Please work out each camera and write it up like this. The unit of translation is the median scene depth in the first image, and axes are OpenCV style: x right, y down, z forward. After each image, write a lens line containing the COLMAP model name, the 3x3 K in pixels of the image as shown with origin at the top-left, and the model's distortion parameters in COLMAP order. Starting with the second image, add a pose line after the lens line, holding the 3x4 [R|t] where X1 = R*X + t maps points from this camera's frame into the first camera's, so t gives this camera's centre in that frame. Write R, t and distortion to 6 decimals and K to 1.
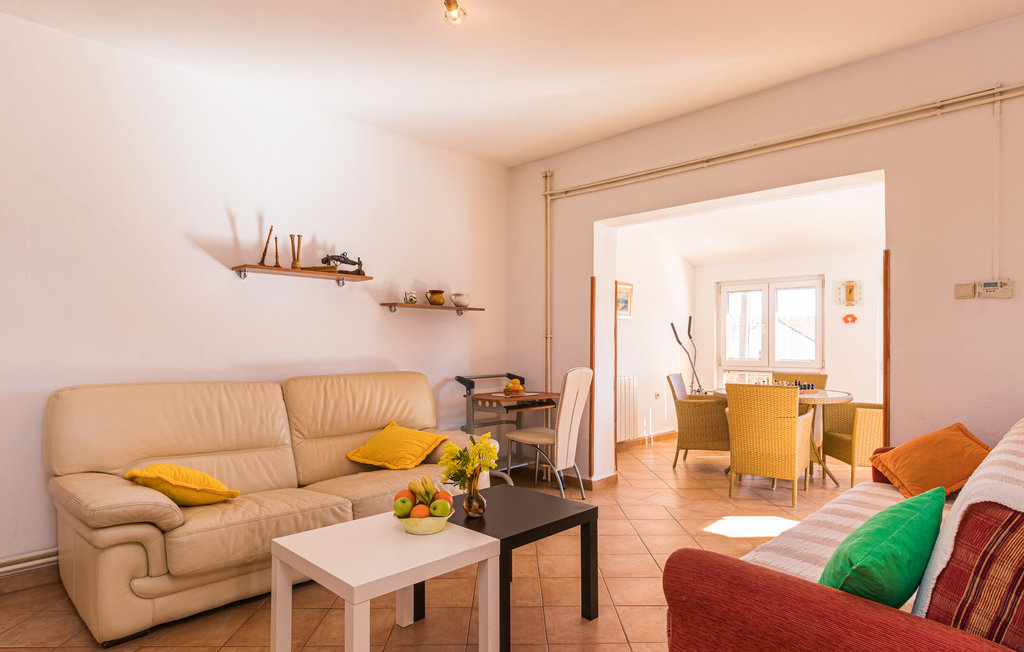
lens RADIAL K [[579.9, 0, 513.2], [0, 579.9, 332.6], [0, 0, 1]] dist [-0.000202, -0.000100]
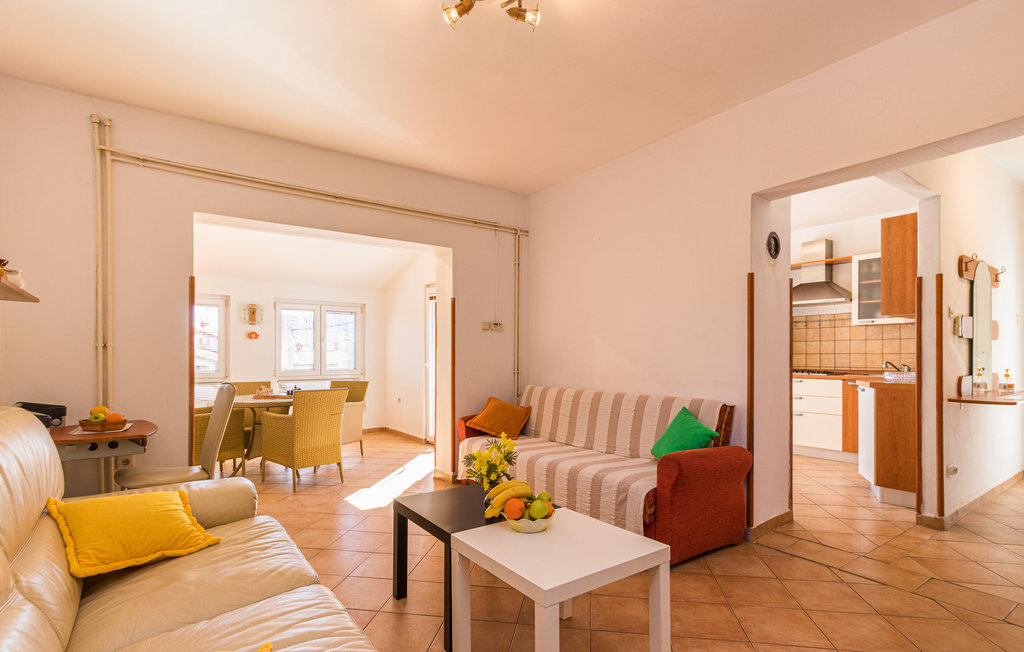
lens RADIAL K [[493.9, 0, 510.6], [0, 493.9, 354.9], [0, 0, 1]] dist [0.001858, 0.000184]
pose [[0.176628, 0.001172, 0.984277, -0.462911], [-0.015000, 0.999886, 0.001501, 0.009785], [-0.984163, -0.015029, 0.176625, 0.388014]]
